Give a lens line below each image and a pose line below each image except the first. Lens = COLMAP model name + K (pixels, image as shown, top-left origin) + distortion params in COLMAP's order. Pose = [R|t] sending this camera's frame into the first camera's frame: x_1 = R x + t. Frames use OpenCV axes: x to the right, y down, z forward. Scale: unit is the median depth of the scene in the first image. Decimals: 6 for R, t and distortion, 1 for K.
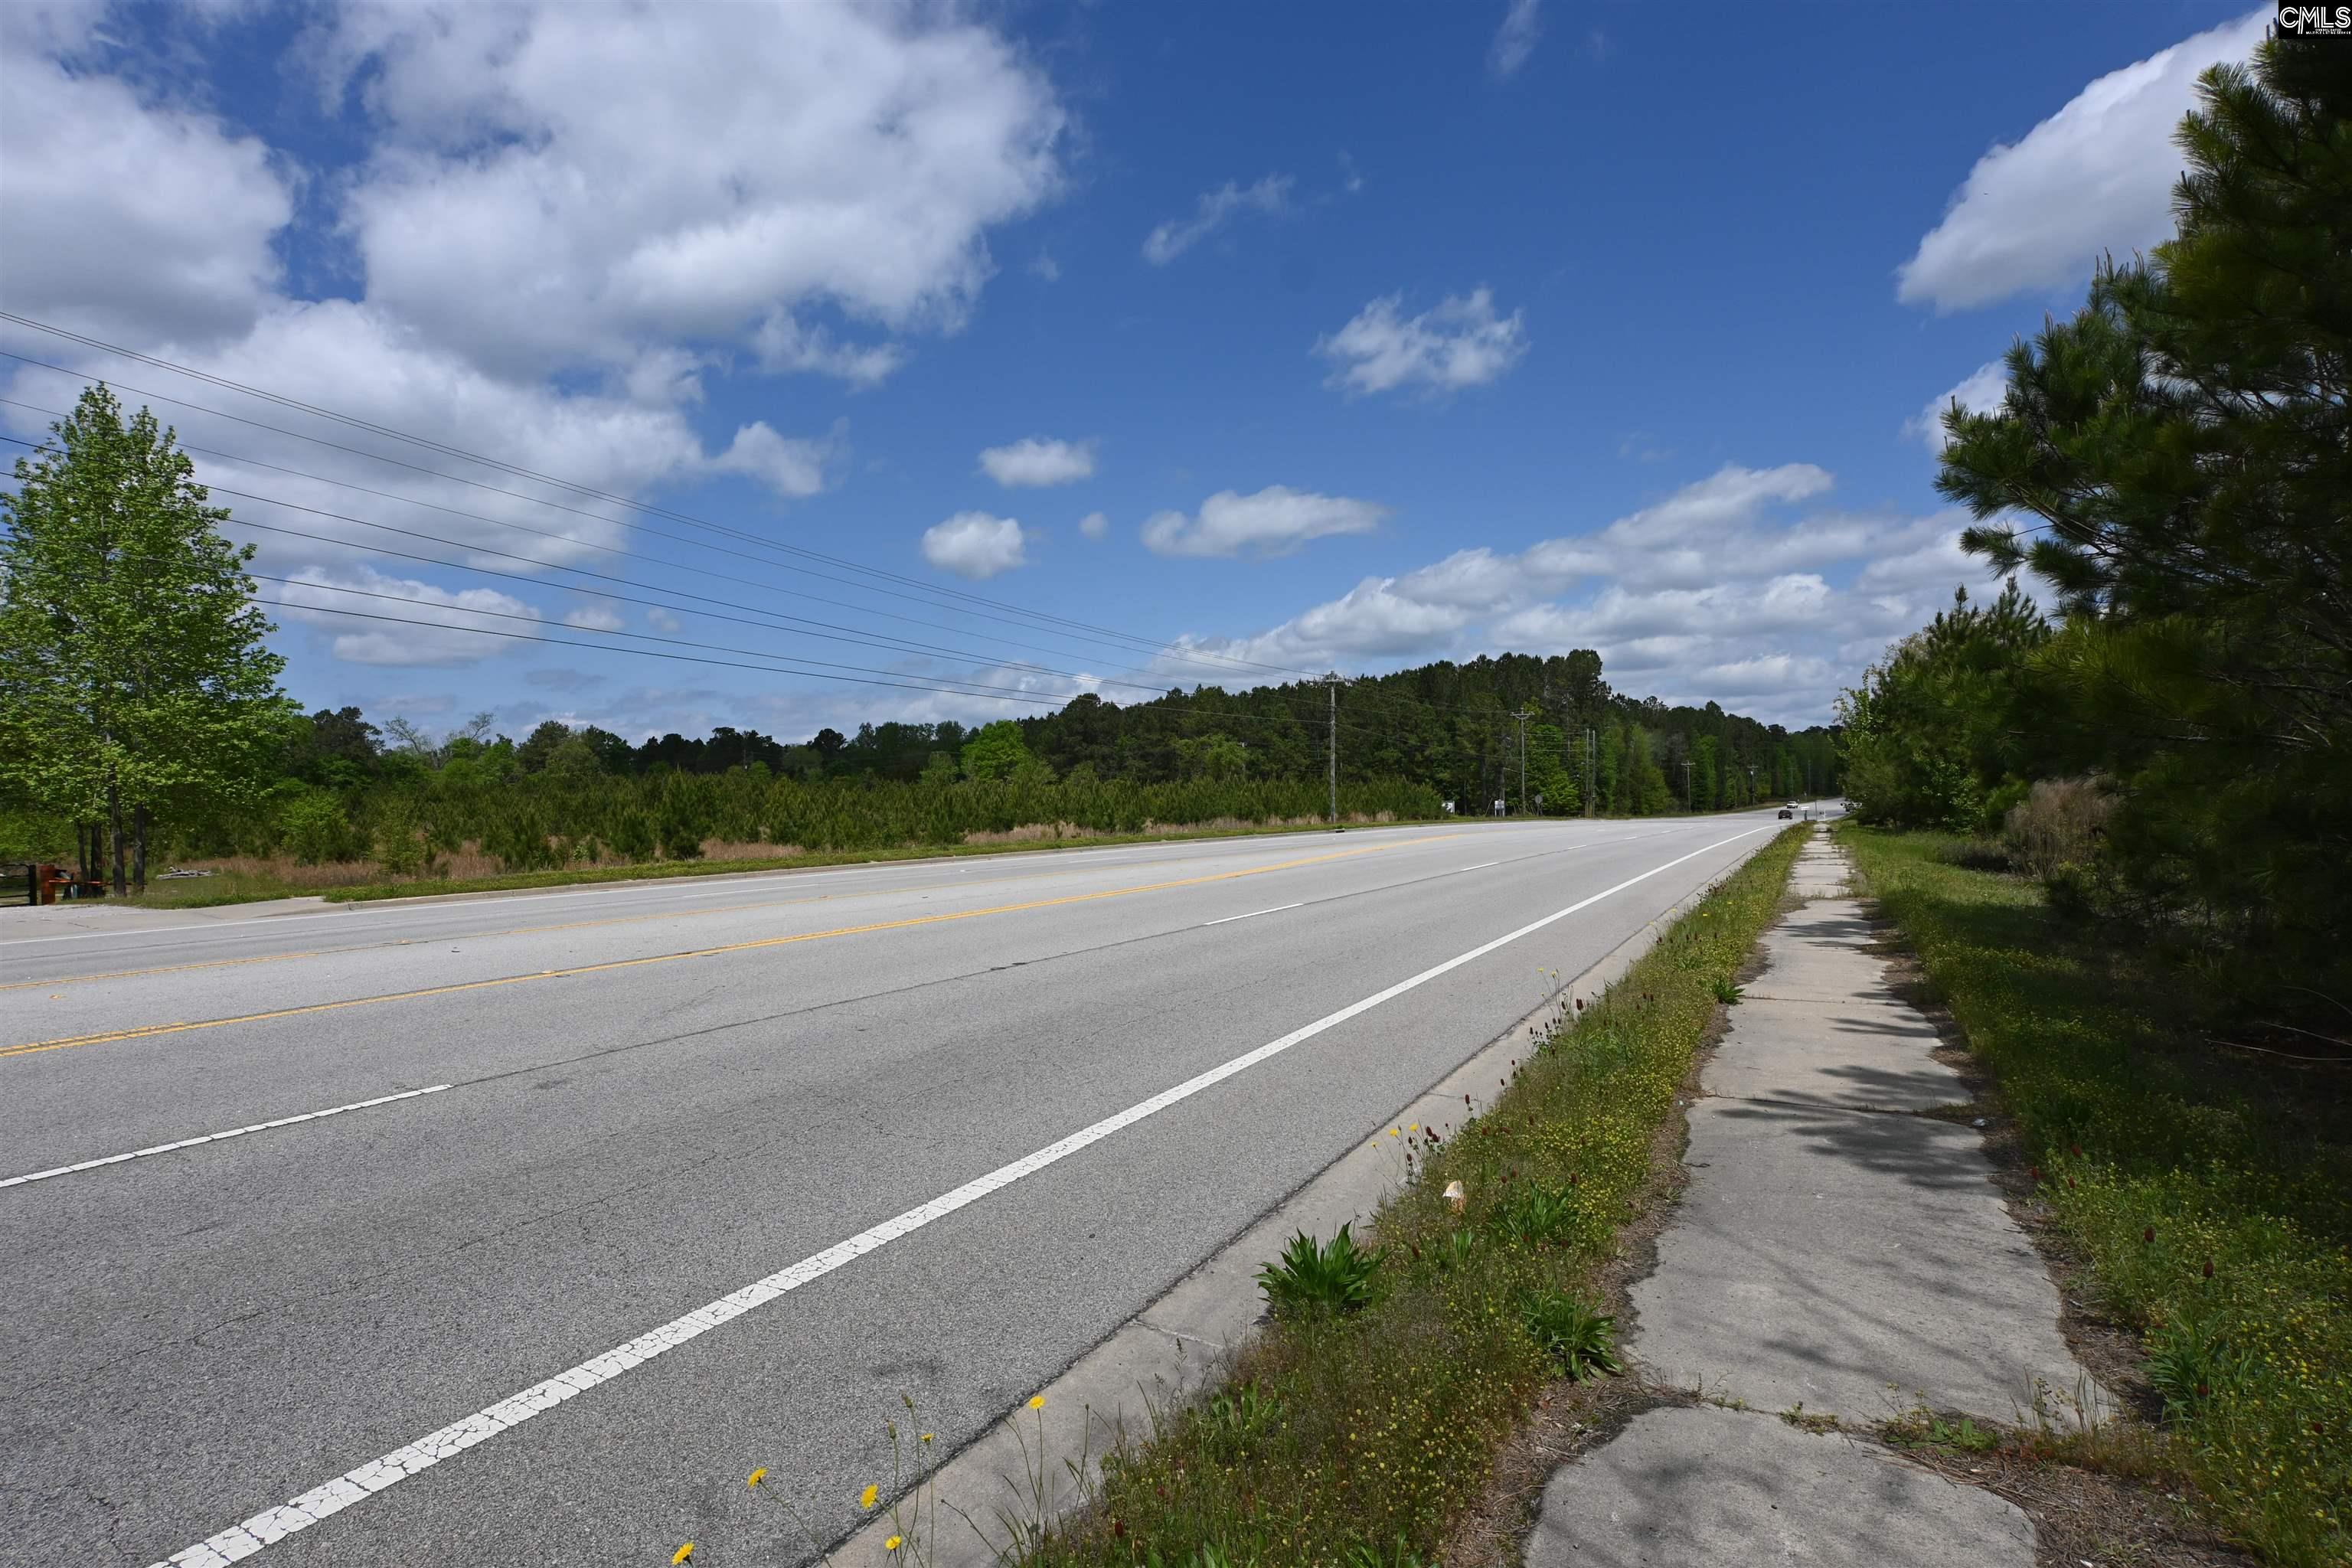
lens RADIAL K [[1155.2, 0, 1170.0], [0, 1155.2, 789.5], [0, 0, 1]] dist [-0.014193, 0.008414]
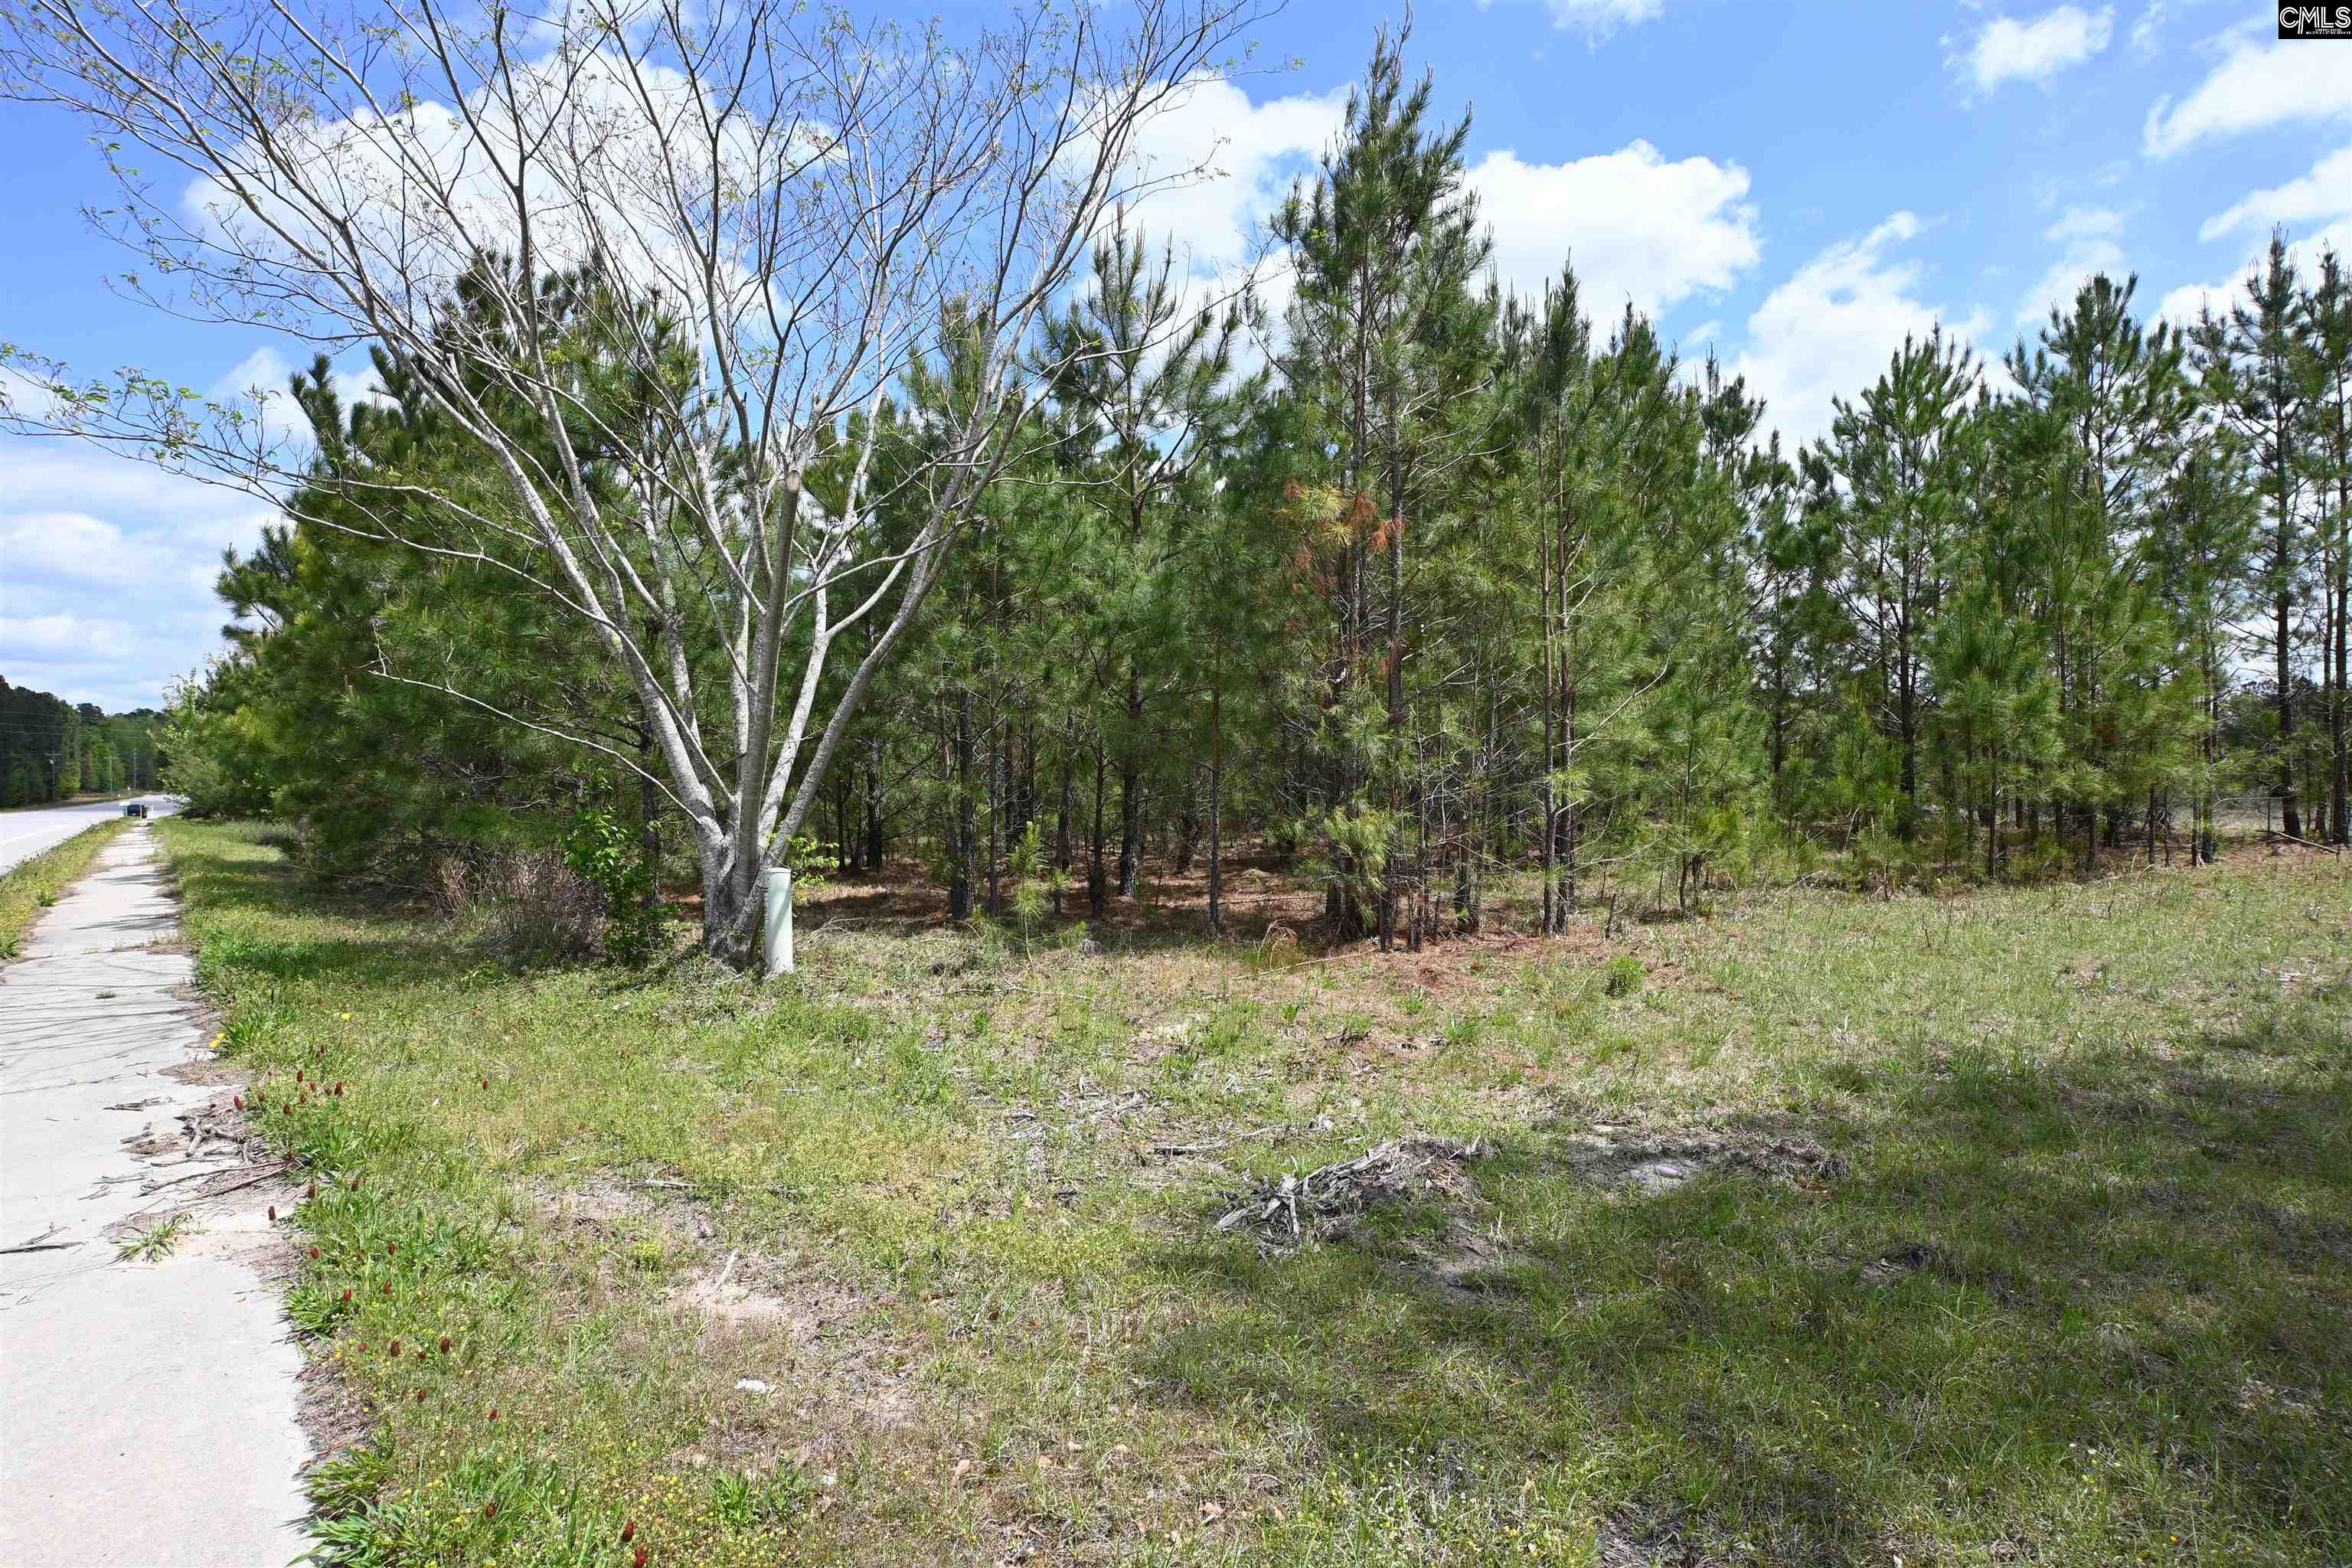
lens RADIAL K [[1215.1, 0, 1174.0], [0, 1215.1, 781.9], [0, 0, 1]] dist [-0.004891, 0.001099]
pose [[0.347853, 0.005112, 0.937535, -0.113511], [-0.004024, 0.999984, -0.003959, -0.000816], [-0.937540, -0.002395, 0.347868, -0.217722]]
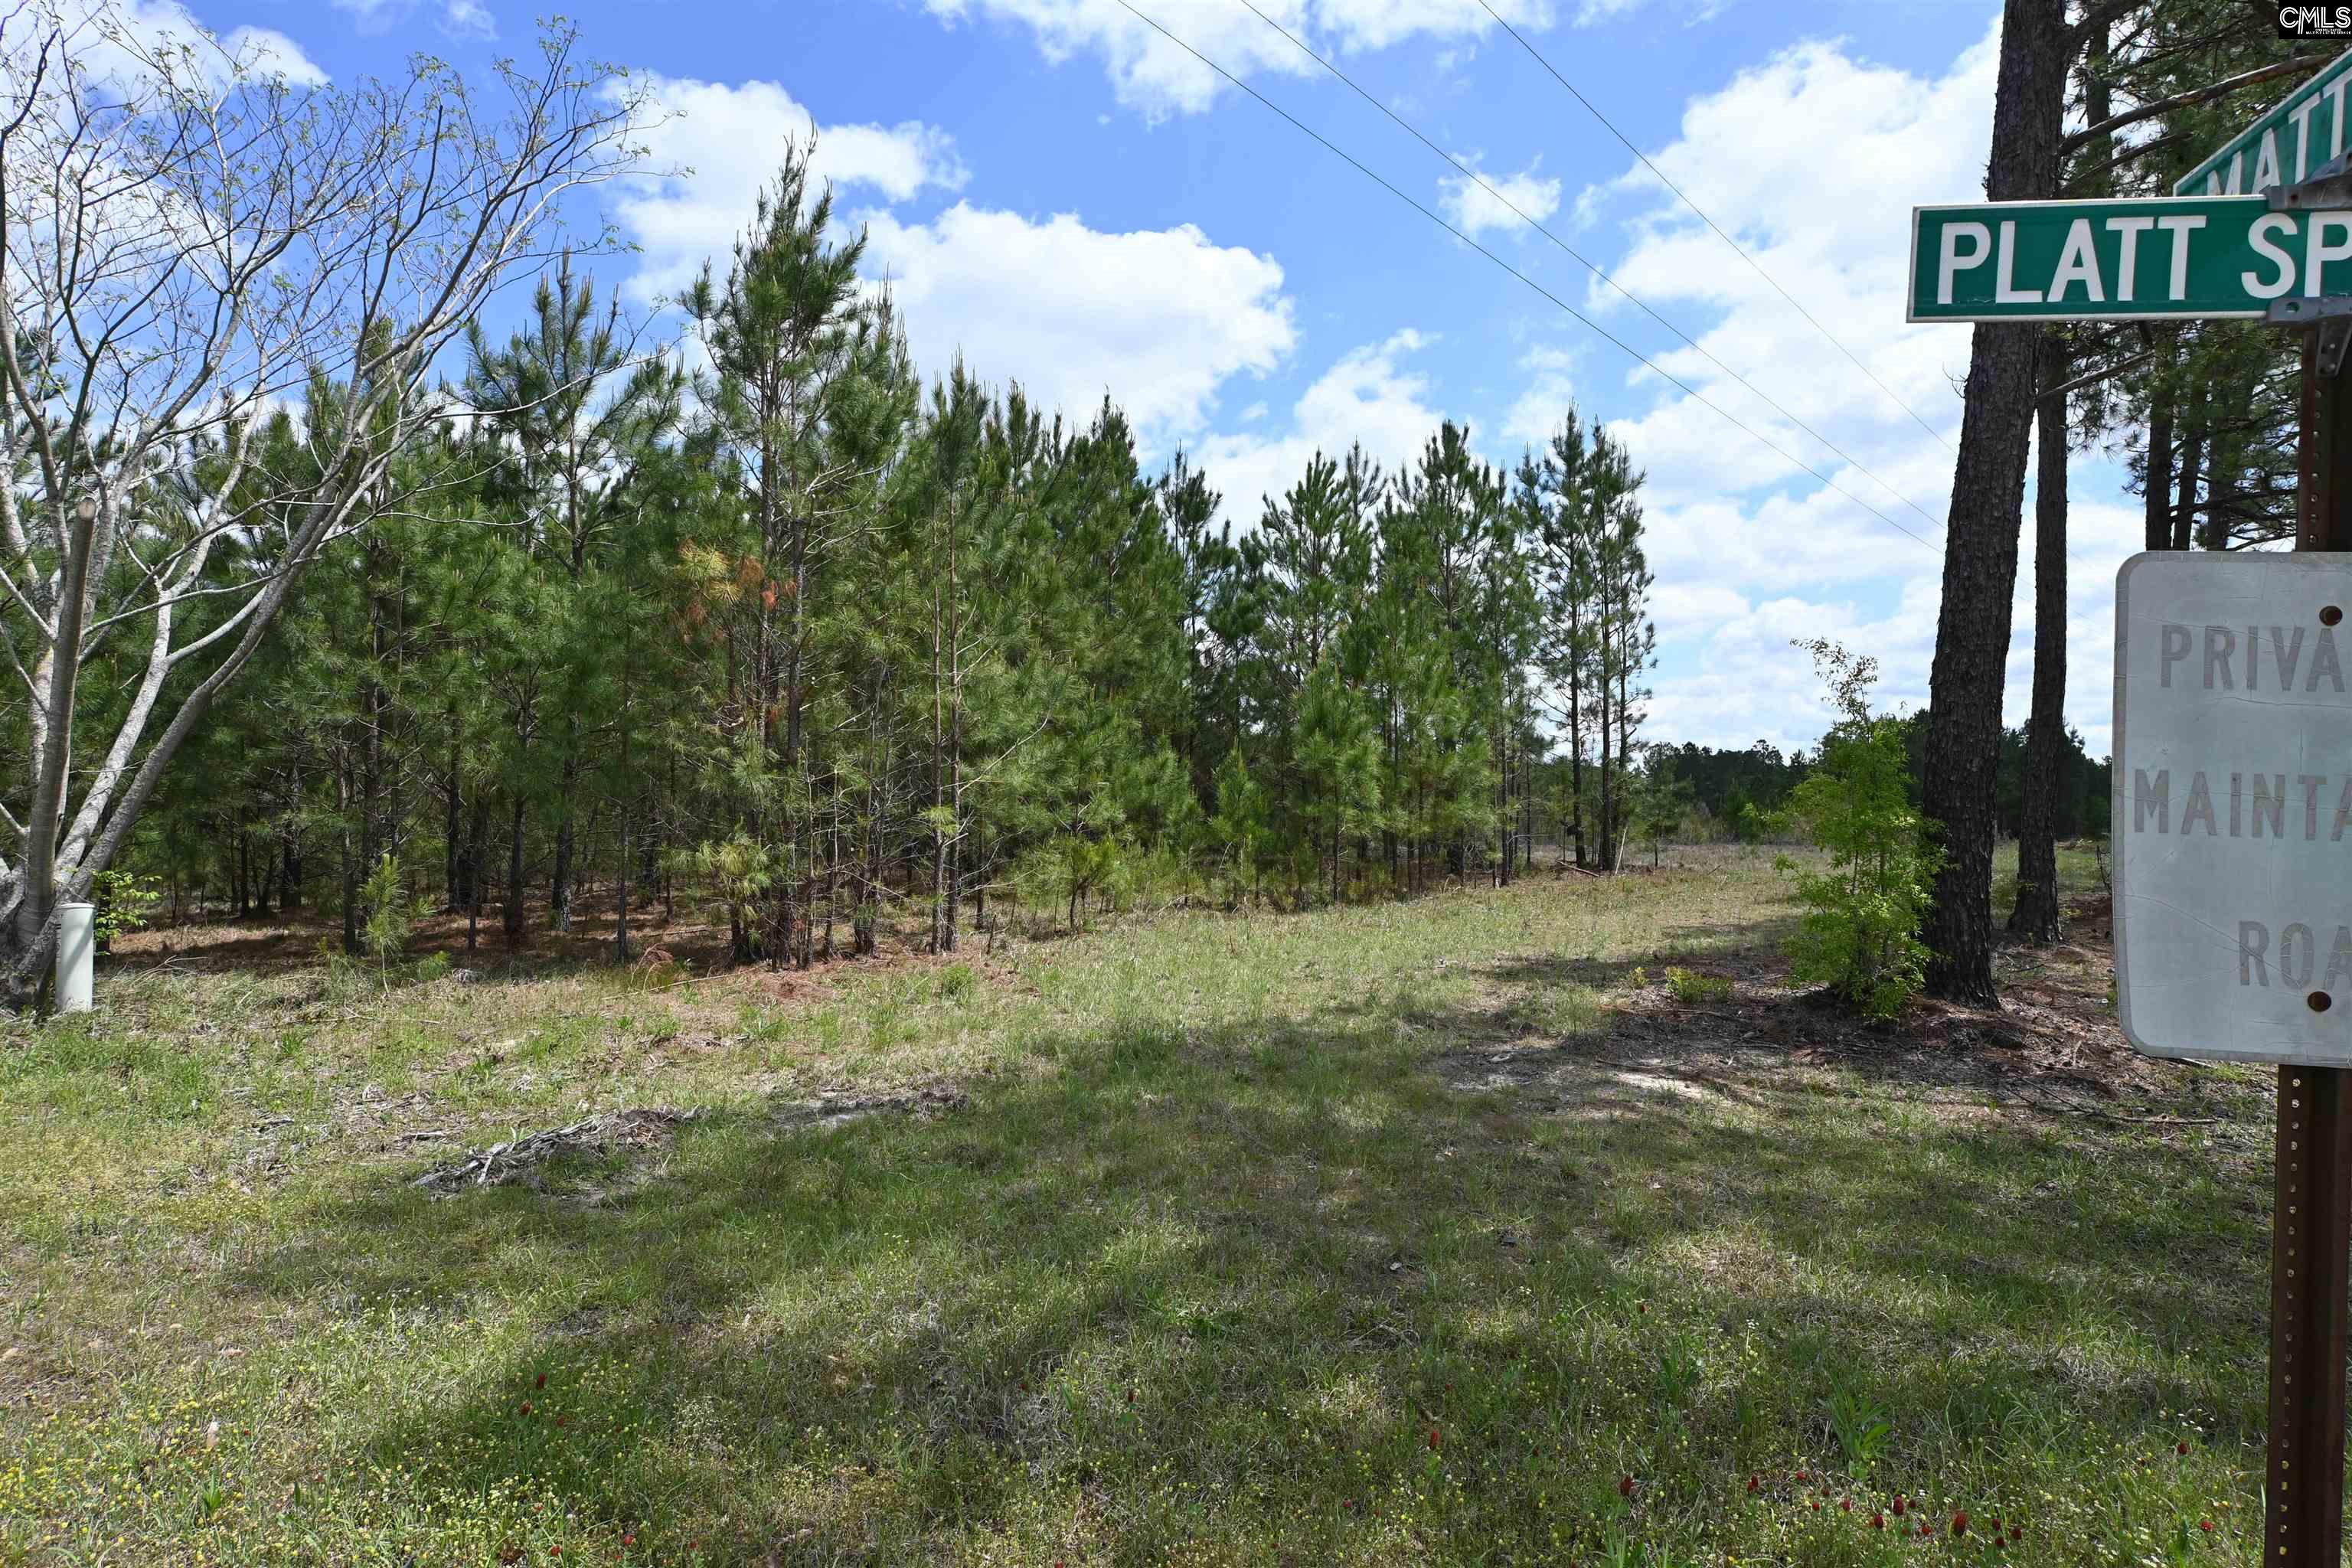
lens RADIAL K [[1215.1, 0, 1174.0], [0, 1215.1, 781.9], [0, 0, 1]] dist [-0.004891, 0.001099]
pose [[0.013853, 0.039017, 0.999143, -0.173609], [-0.007173, 0.999217, -0.038920, 0.001317], [-0.999878, -0.006628, 0.014122, -0.331262]]
